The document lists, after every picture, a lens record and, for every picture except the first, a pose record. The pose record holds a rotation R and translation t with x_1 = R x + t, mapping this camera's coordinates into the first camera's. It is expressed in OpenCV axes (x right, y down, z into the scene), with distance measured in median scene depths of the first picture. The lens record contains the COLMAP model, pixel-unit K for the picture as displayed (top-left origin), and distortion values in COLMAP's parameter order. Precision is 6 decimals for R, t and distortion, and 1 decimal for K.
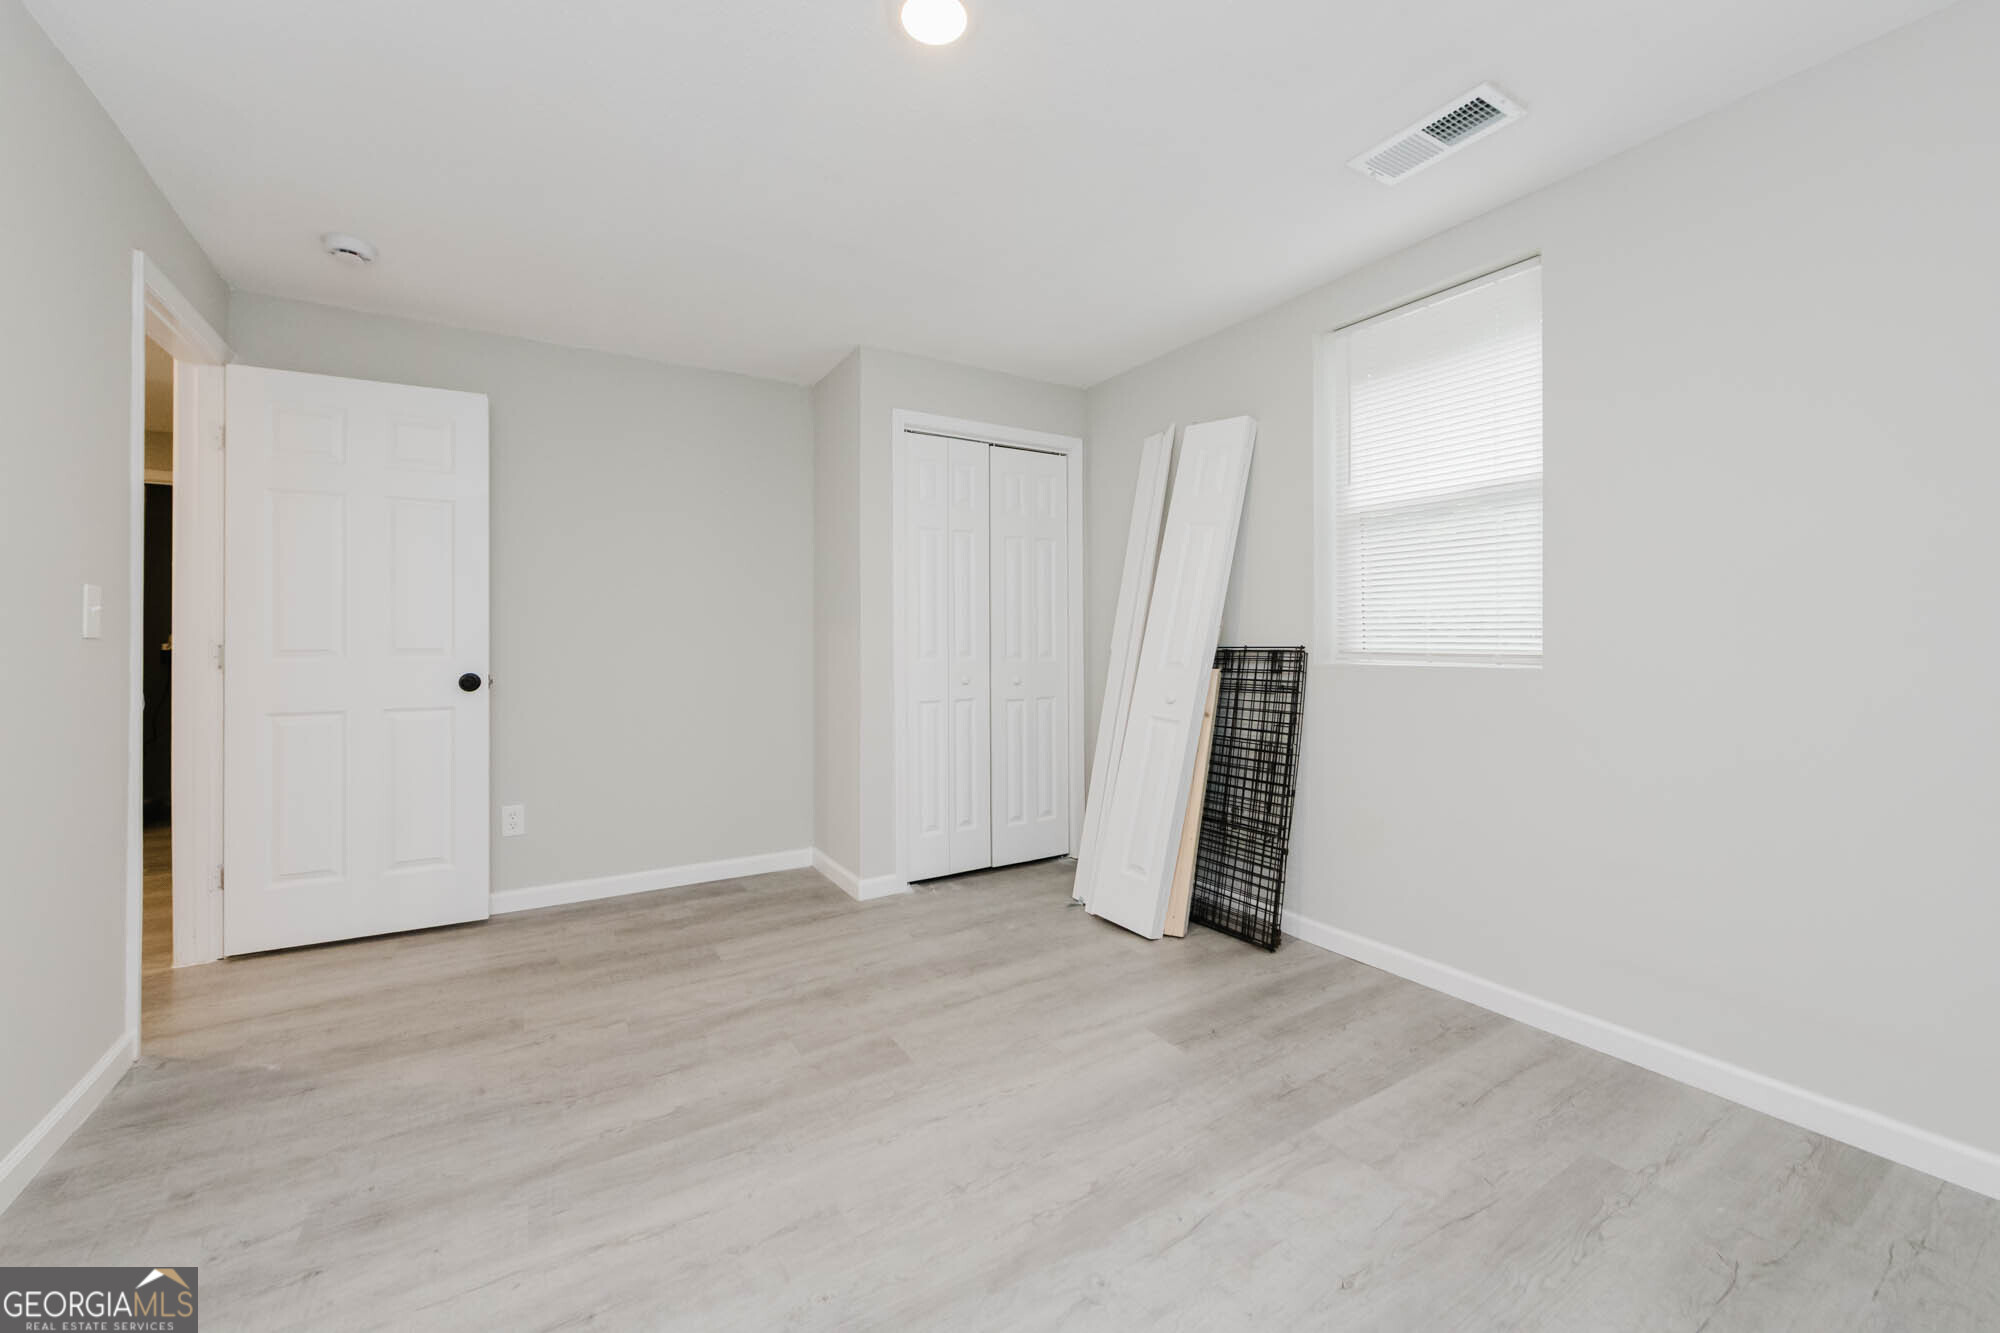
lens RADIAL K [[791.3, 0, 1005.2], [0, 791.3, 642.3], [0, 0, 1]] dist [0.001106, -0.000104]
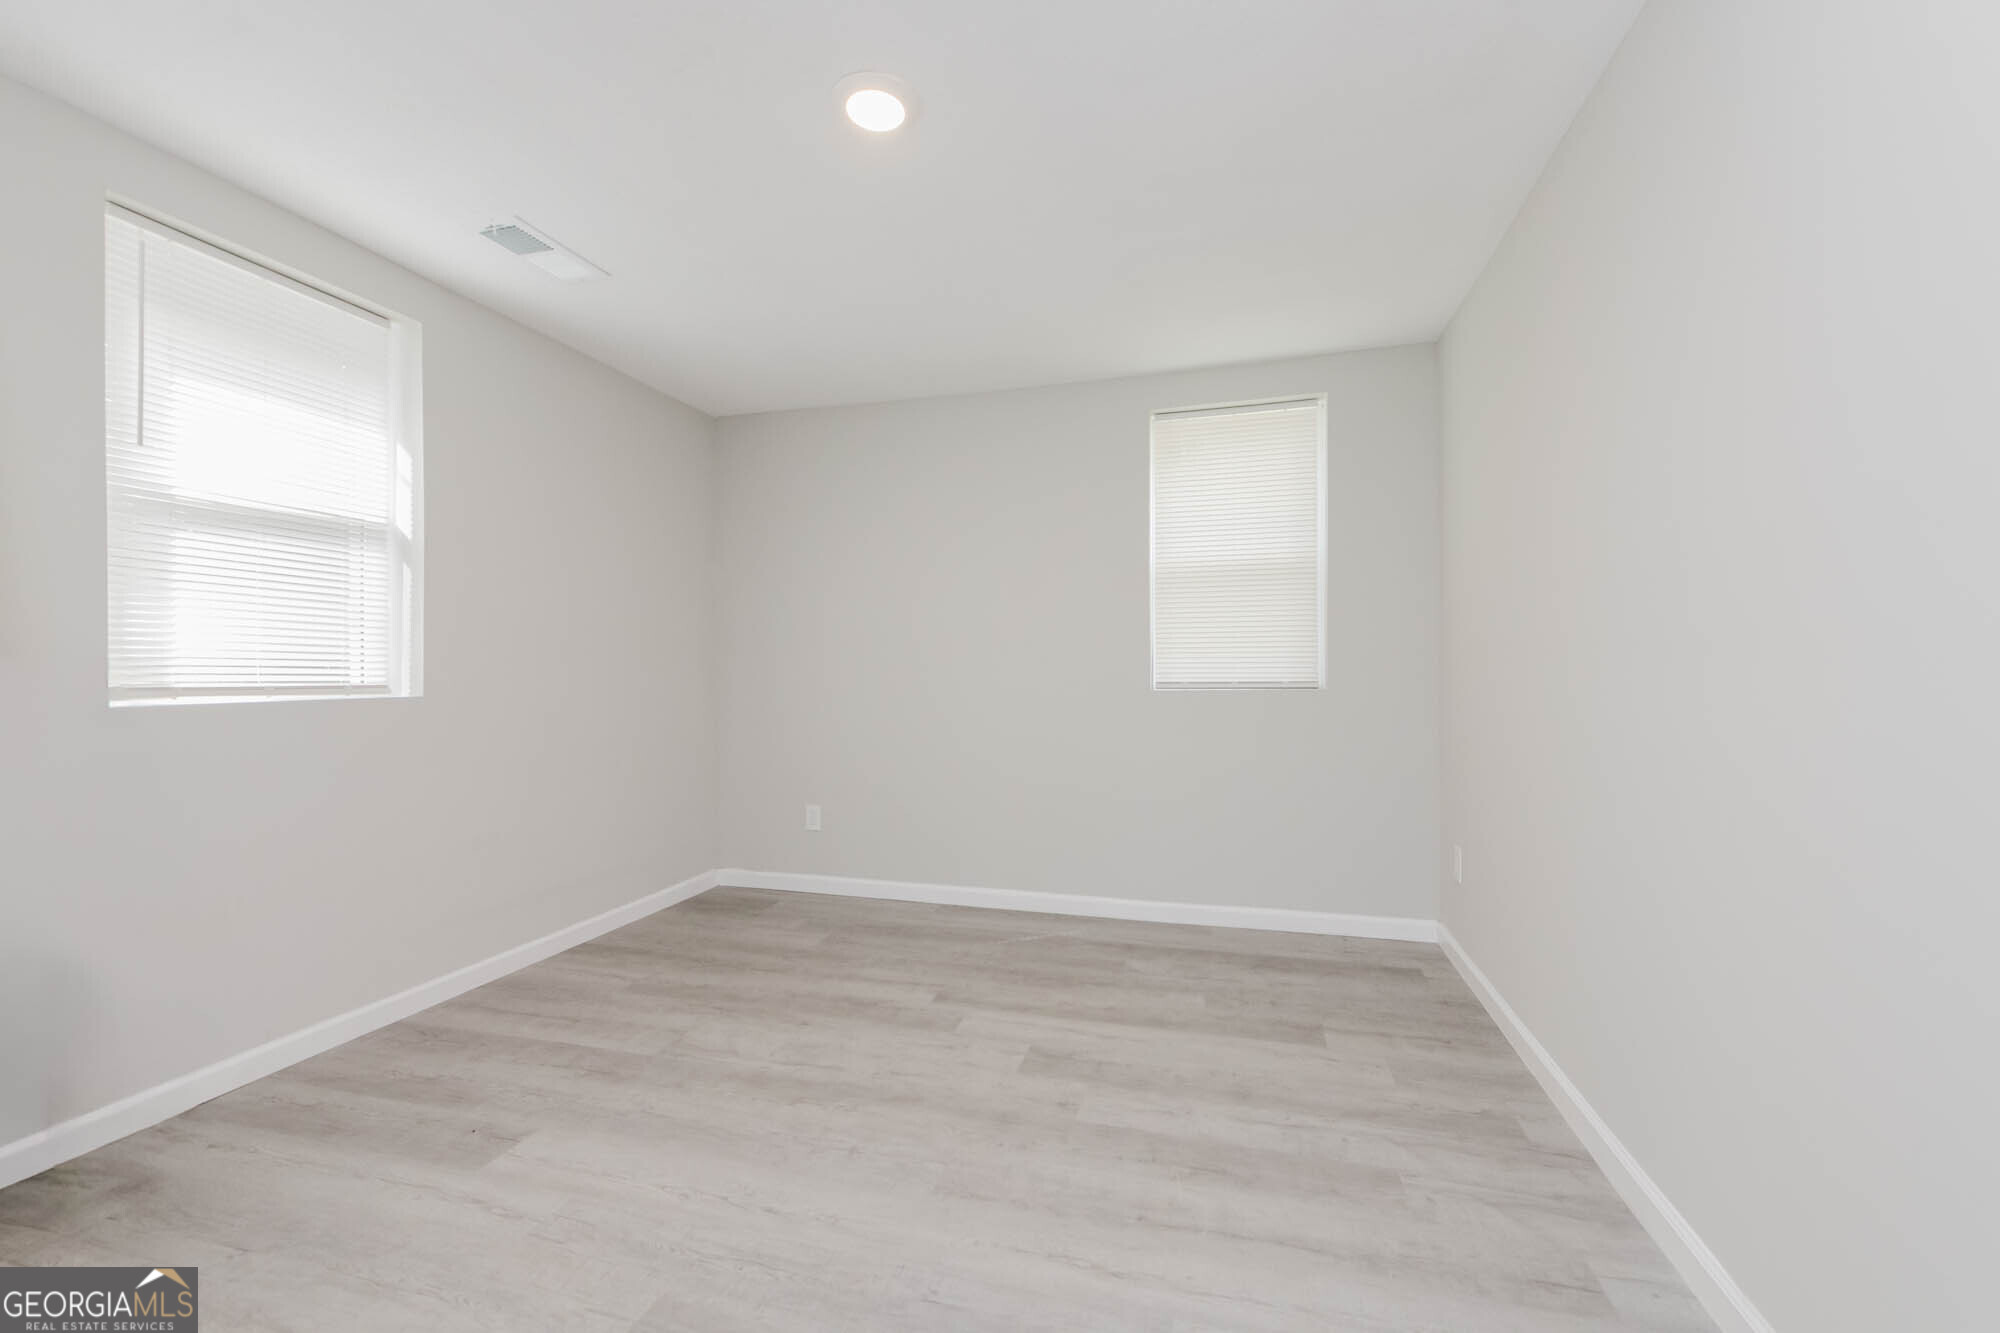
lens RADIAL K [[793.1, 0, 1008.5], [0, 793.1, 652.8], [0, 0, 1]] dist [0.020245, -0.007886]
pose [[-0.669701, 0.025223, 0.742203, -0.709515], [0.010319, 0.999643, -0.024661, 0.006893], [-0.742559, -0.008857, -0.669722, 1.062541]]
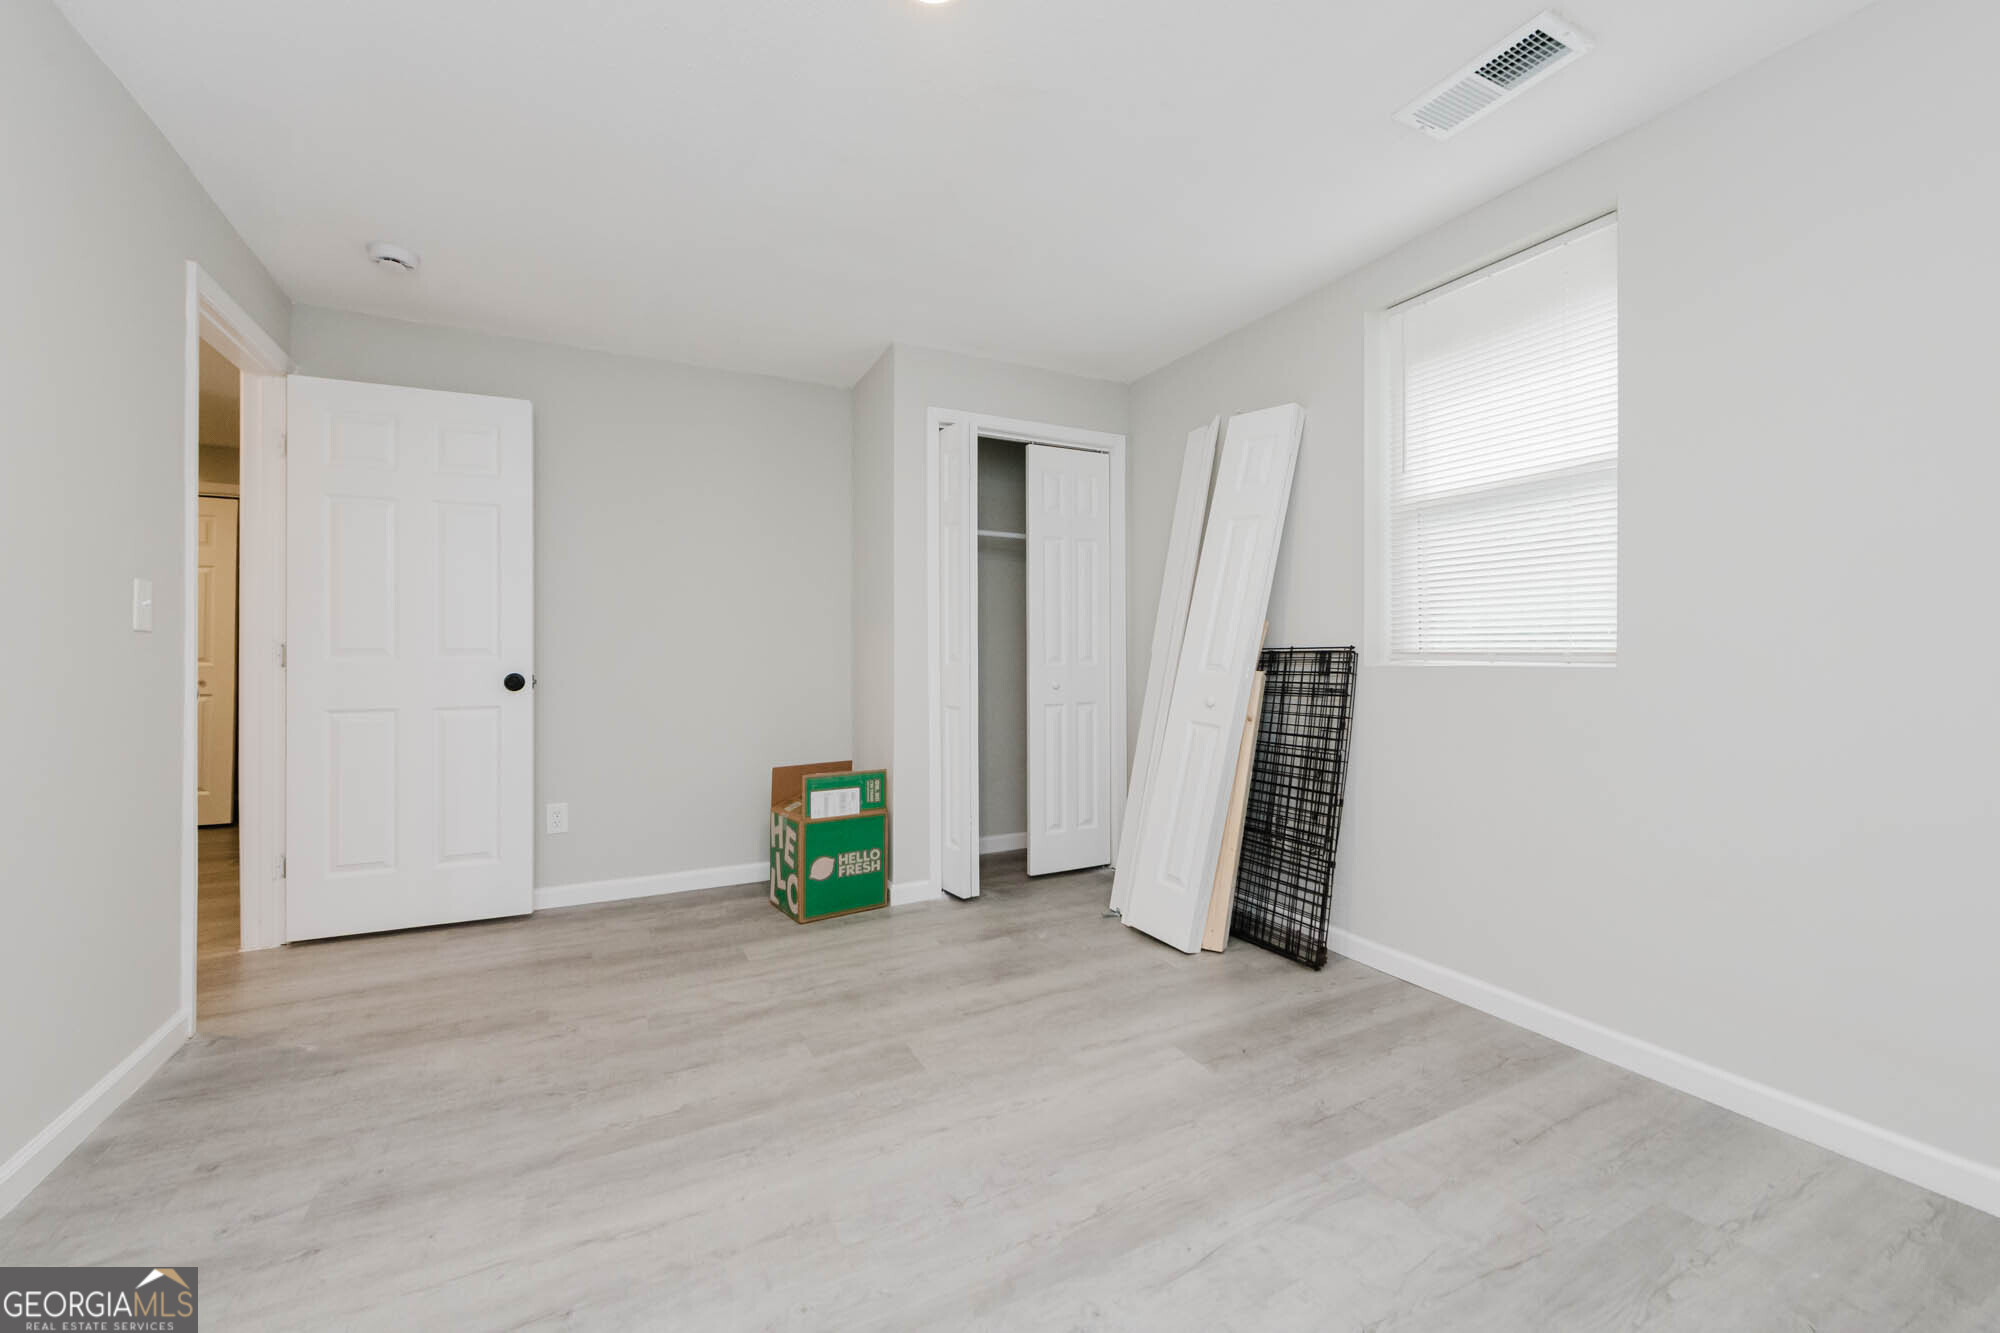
lens RADIAL K [[793.1, 0, 1008.7], [0, 793.1, 659.4], [0, 0, 1]] dist [0.001729, -0.000176]
pose [[0.996866, 0.001600, -0.079090, 0.052319], [-0.001261, 0.999990, 0.004336, 0.020066], [0.079096, -0.004223, 0.996858, 0.035622]]
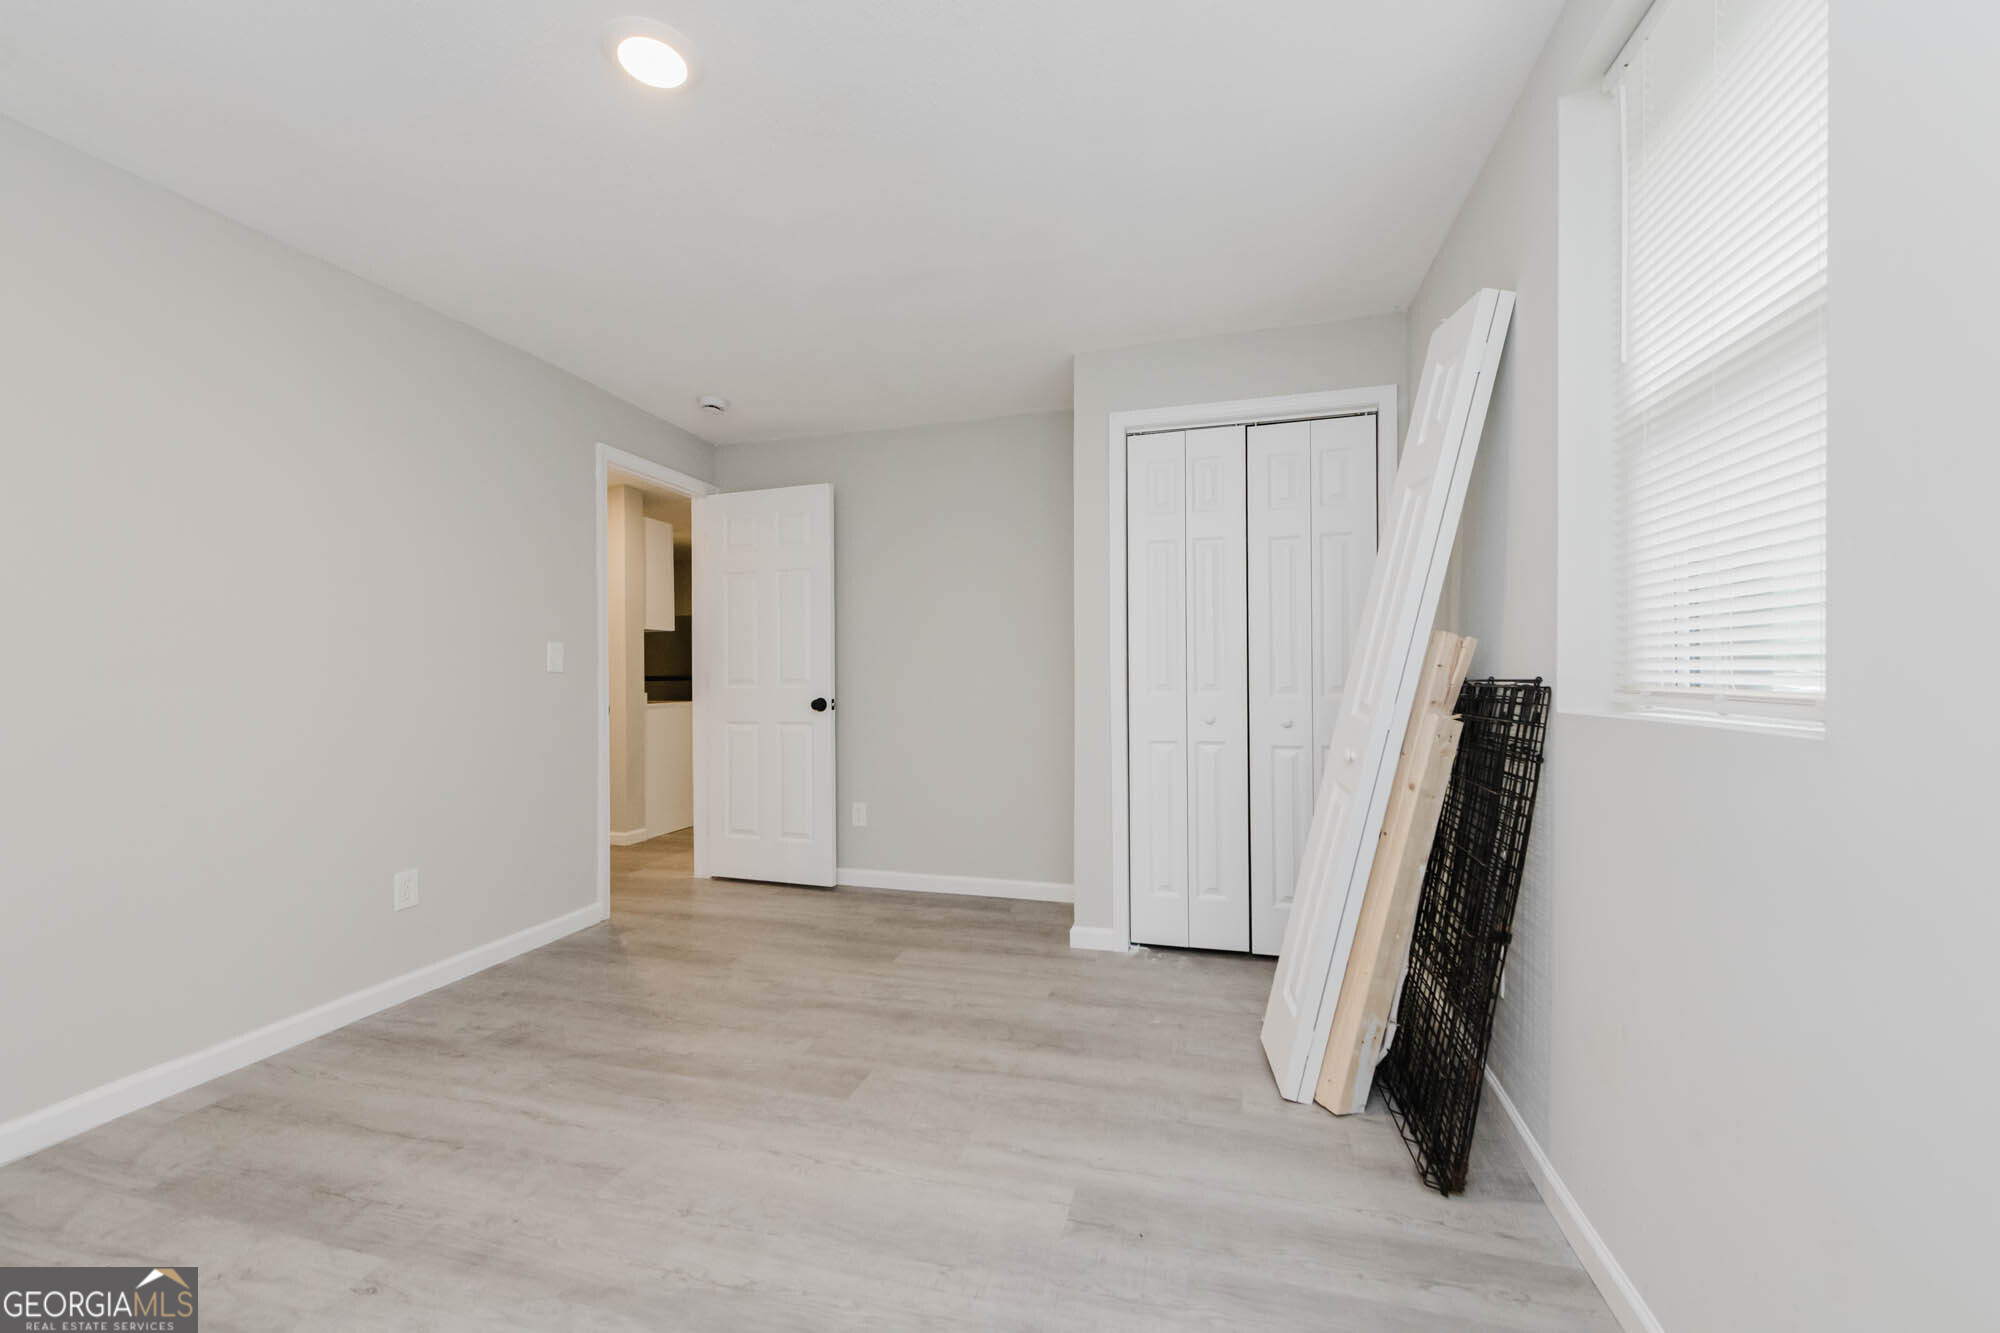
lens RADIAL K [[808.8, 0, 996.3], [0, 808.8, 679.6], [0, 0, 1]] dist [0.017077, -0.009832]
pose [[0.667892, 0.003458, -0.744250, 0.650212], [0.002890, 0.999970, 0.007240, 0.000659], [0.744252, -0.006987, 0.667862, 0.399504]]
